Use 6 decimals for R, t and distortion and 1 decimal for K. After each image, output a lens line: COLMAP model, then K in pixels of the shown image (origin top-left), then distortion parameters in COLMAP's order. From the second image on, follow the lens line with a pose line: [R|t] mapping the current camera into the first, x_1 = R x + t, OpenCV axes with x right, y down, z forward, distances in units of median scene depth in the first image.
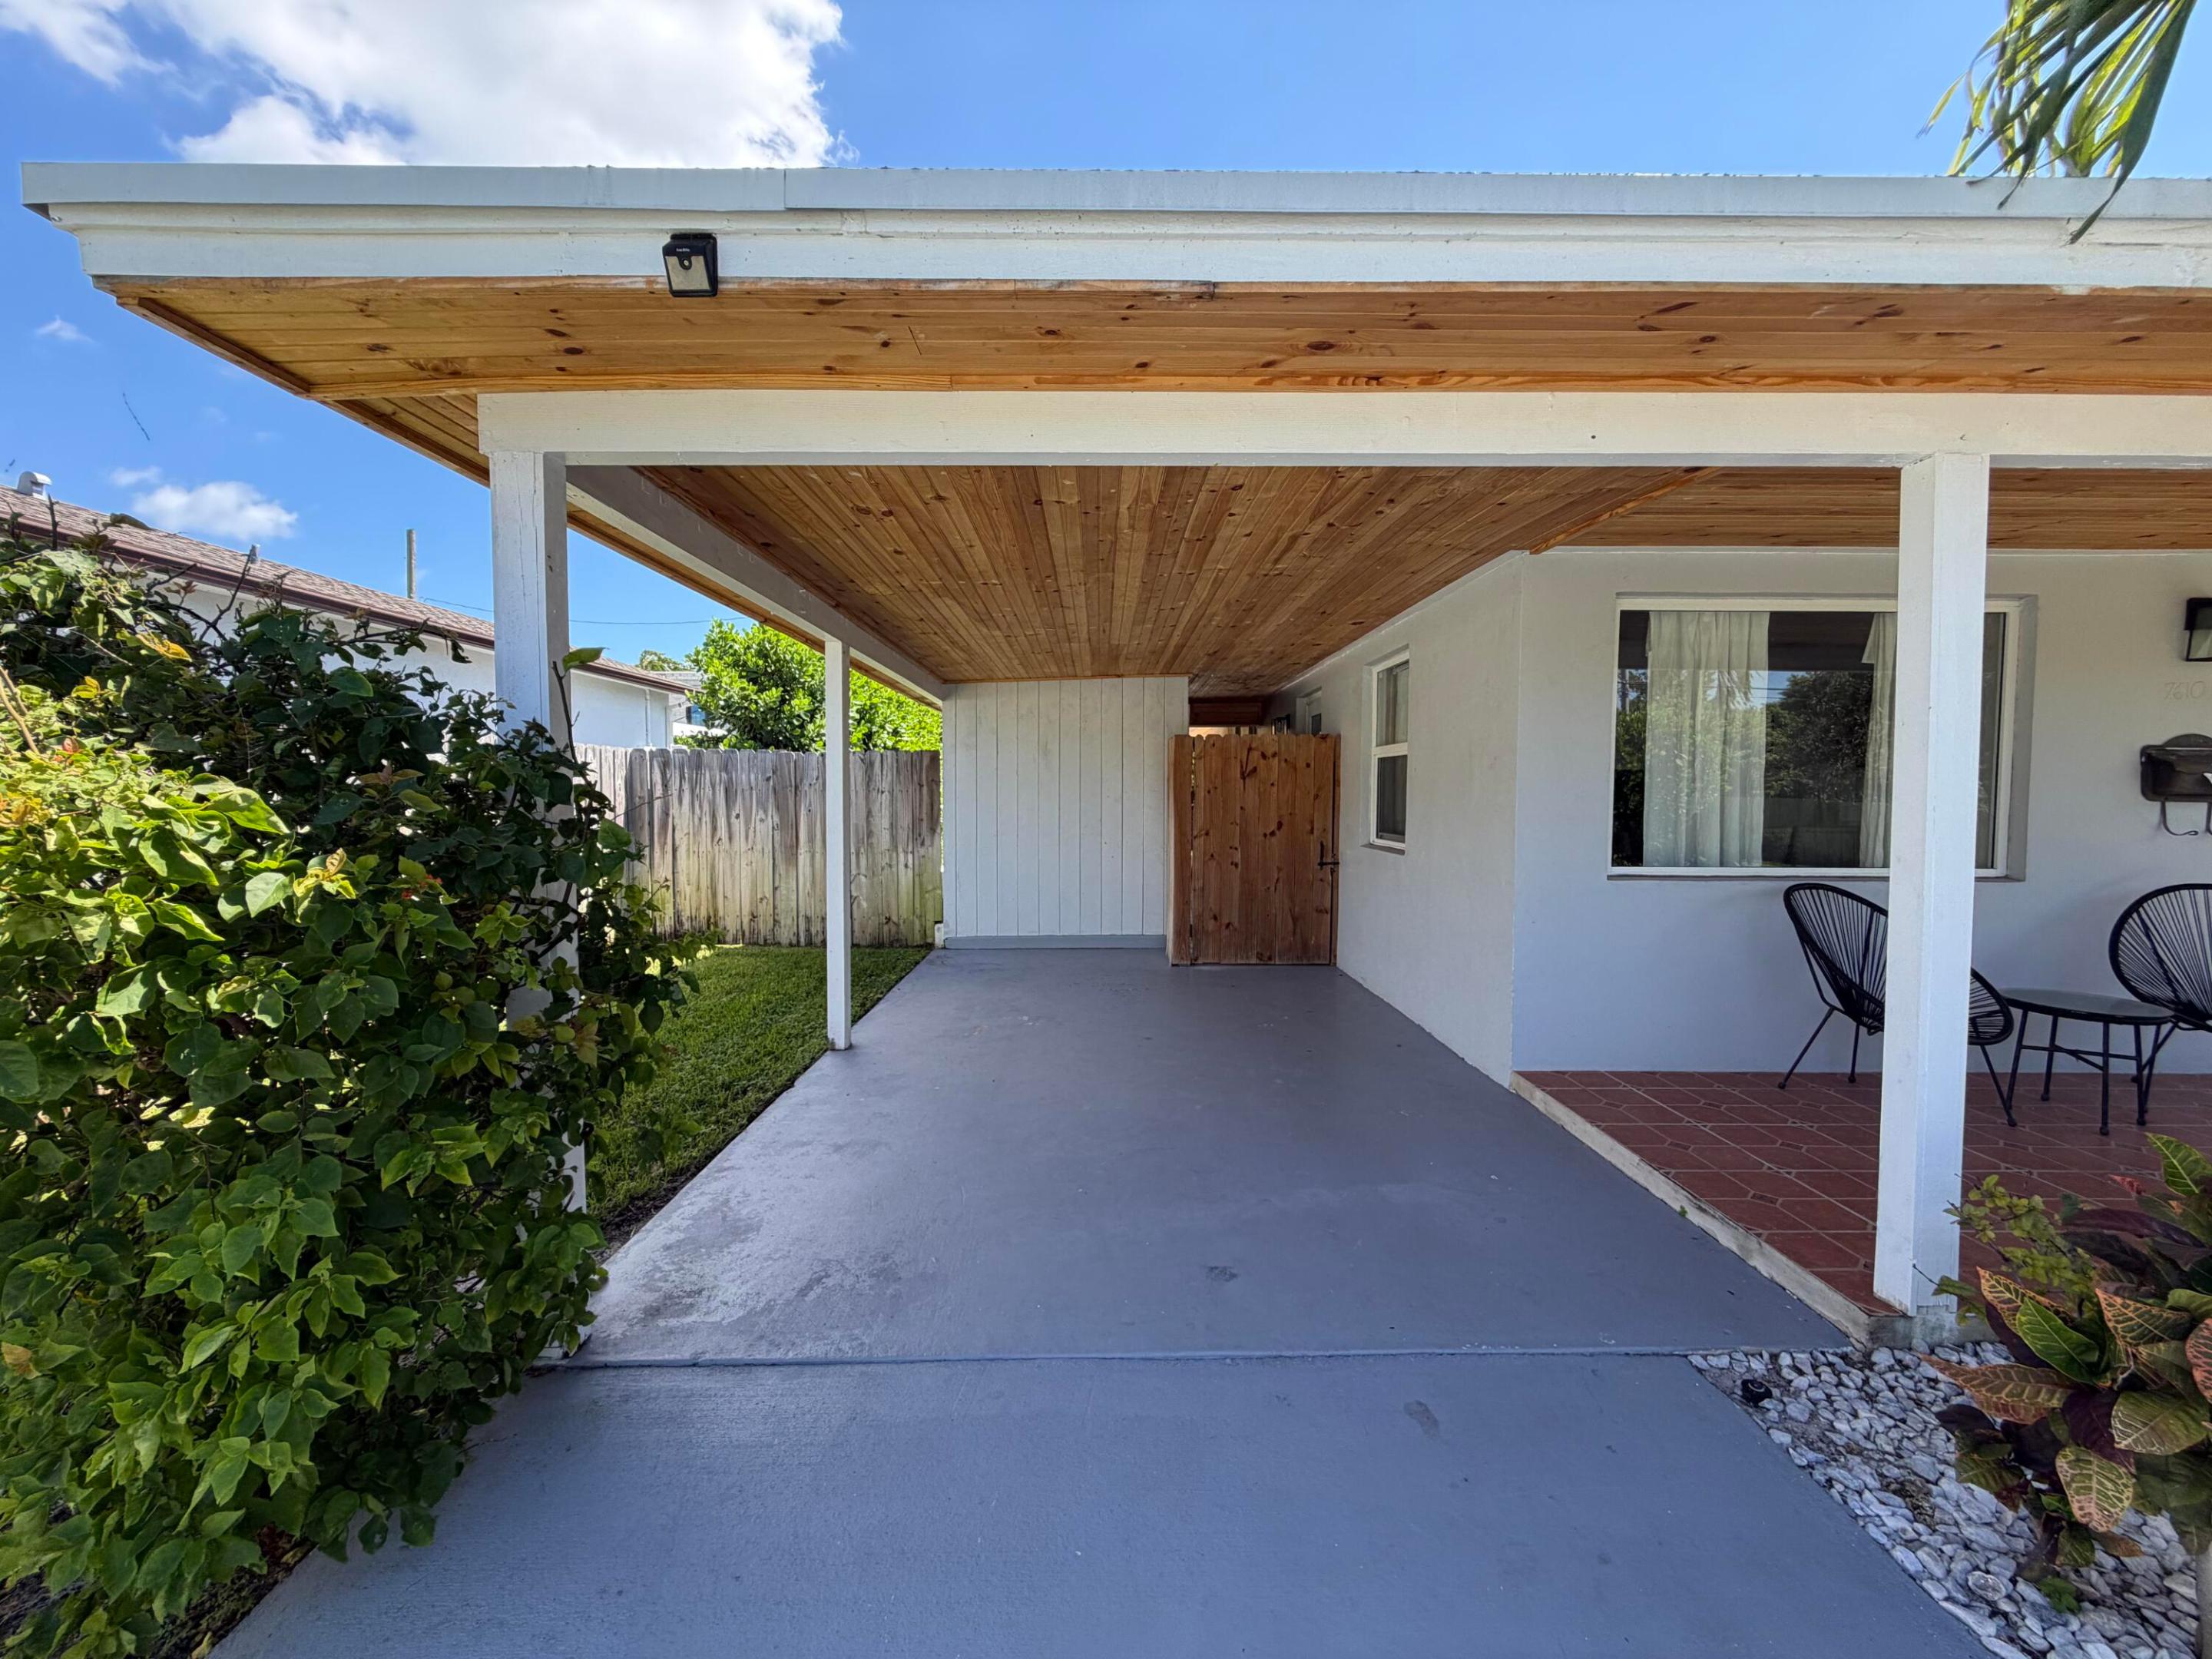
lens RADIAL K [[880.3, 0, 1098.1], [0, 880.3, 827.4], [0, 0, 1]] dist [-0.000070, 0.000378]
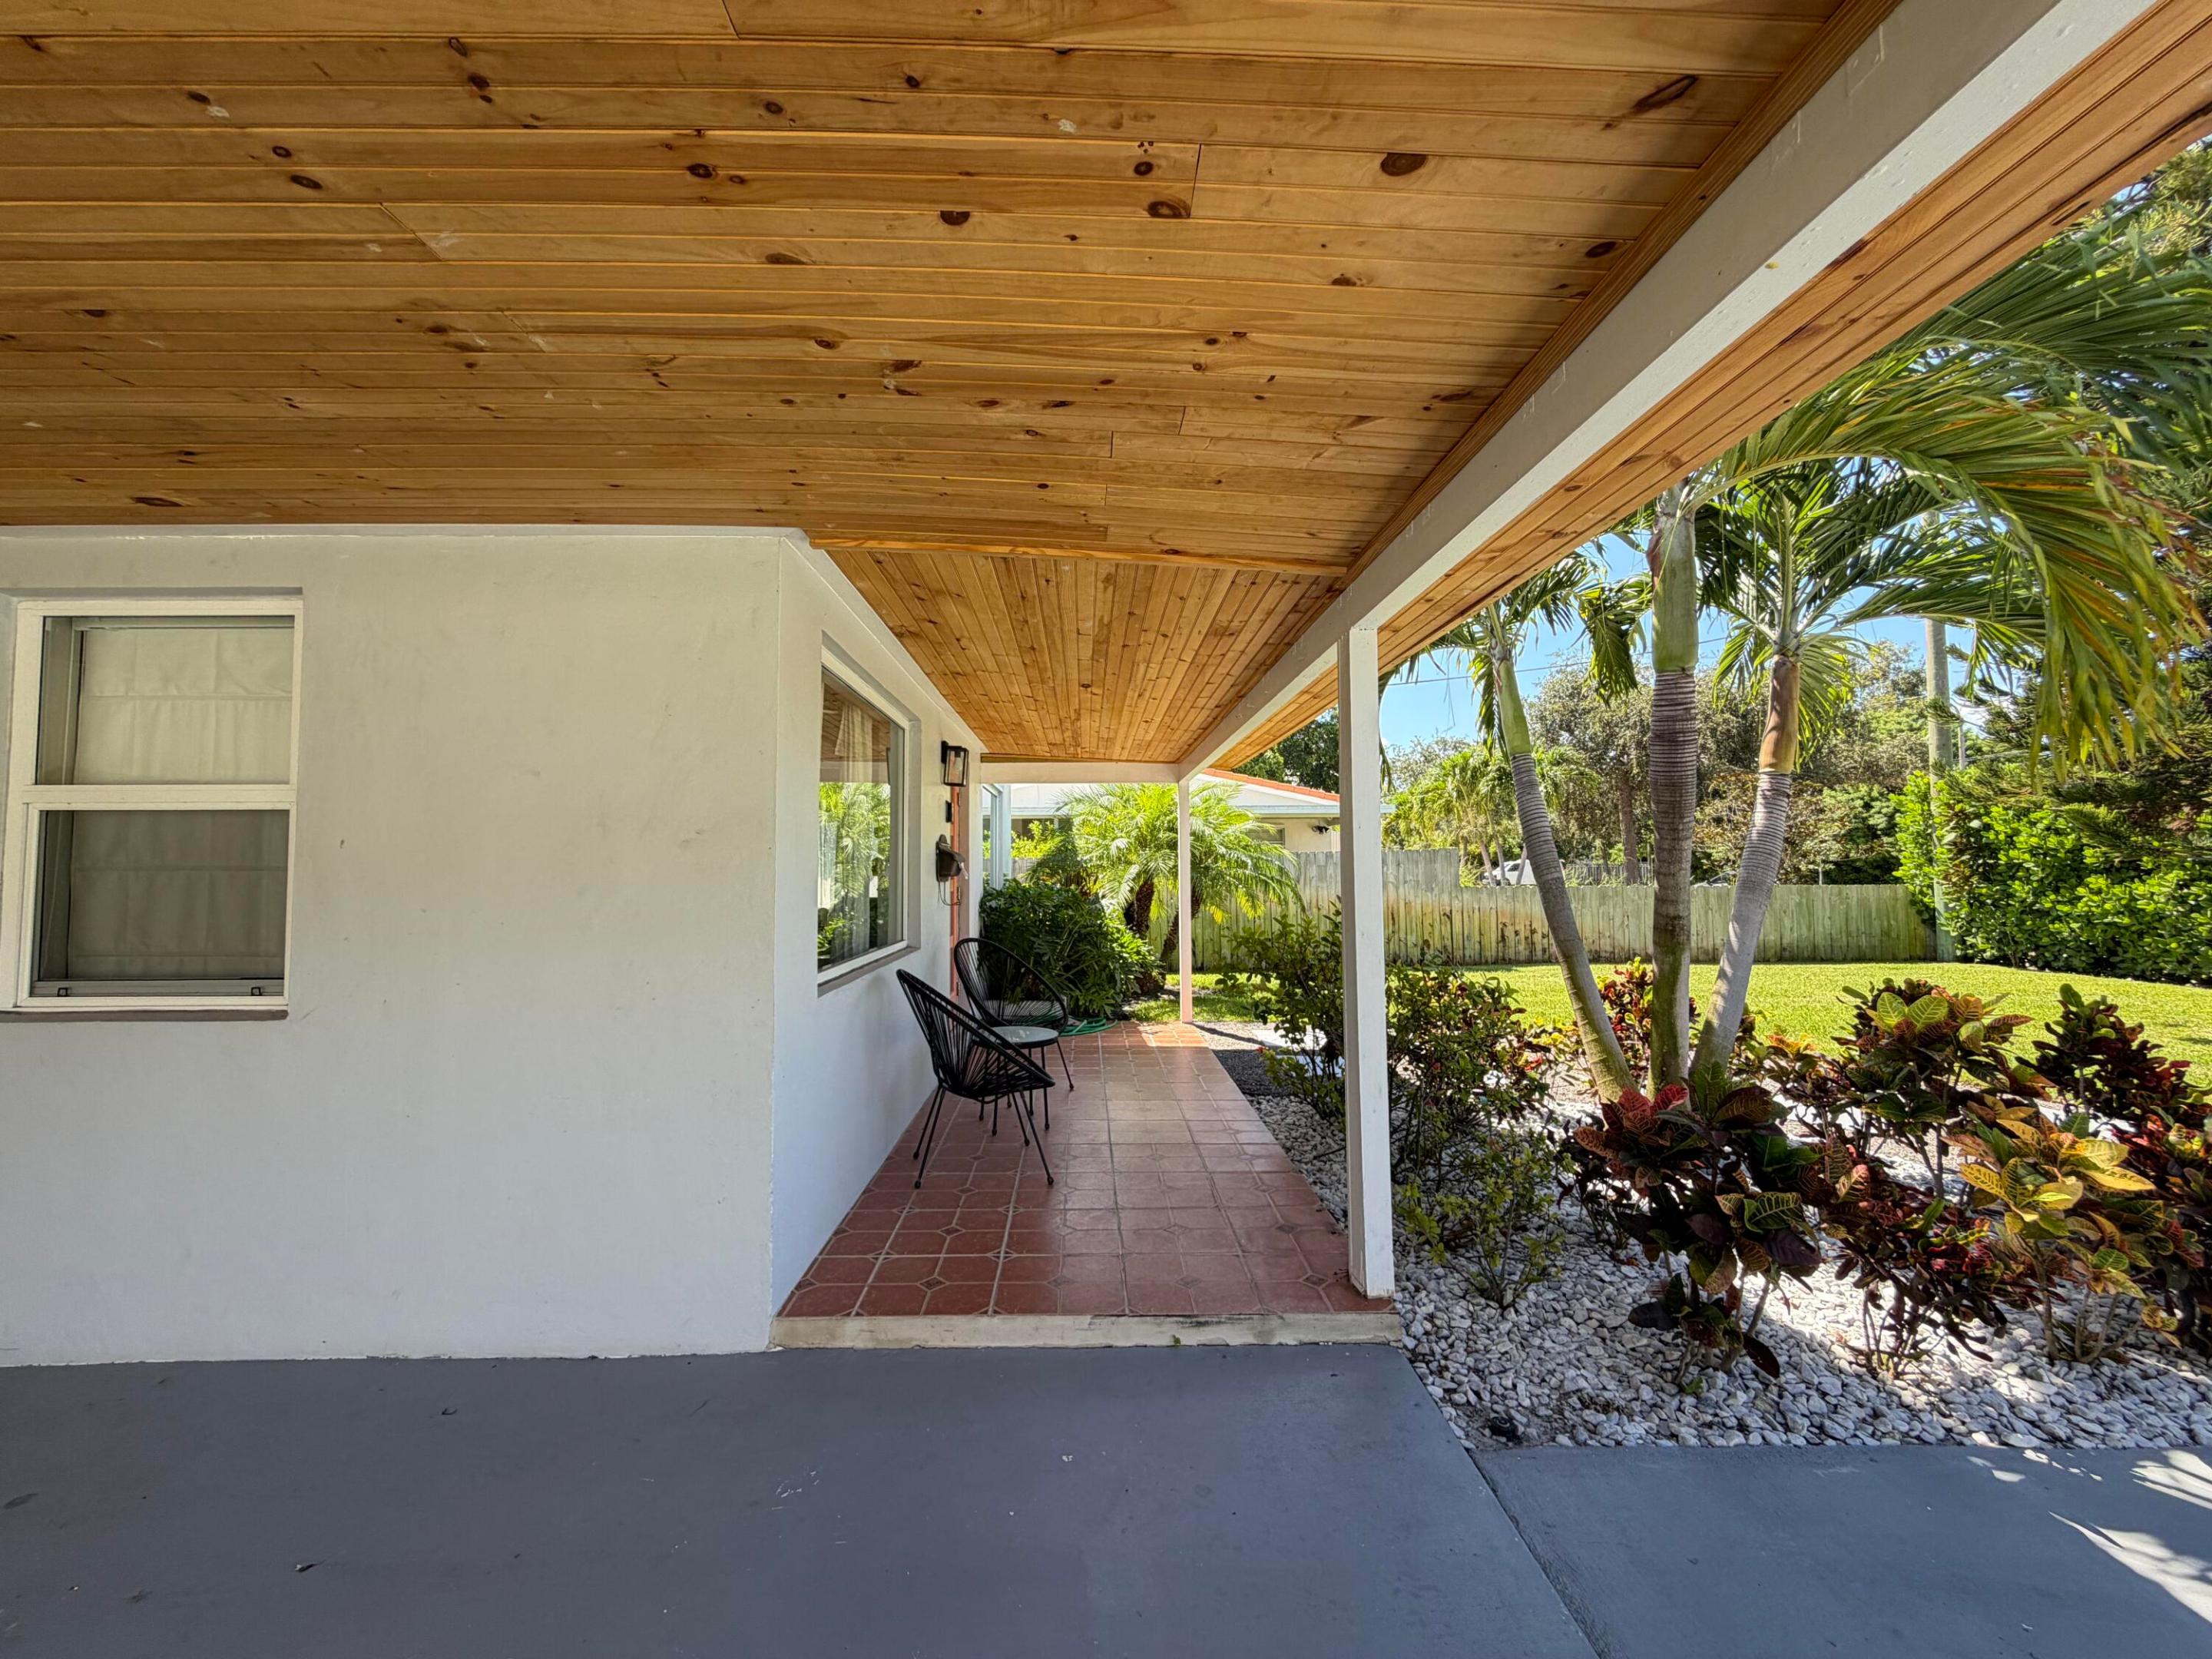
lens RADIAL K [[880.3, 0, 1098.1], [0, 880.3, 827.4], [0, 0, 1]] dist [-0.000070, 0.000378]
pose [[-0.016376, 0.043978, 0.998898, -0.196223], [0.045798, 0.998017, -0.043188, -0.043680], [-0.998816, 0.045040, -0.018358, 0.775225]]
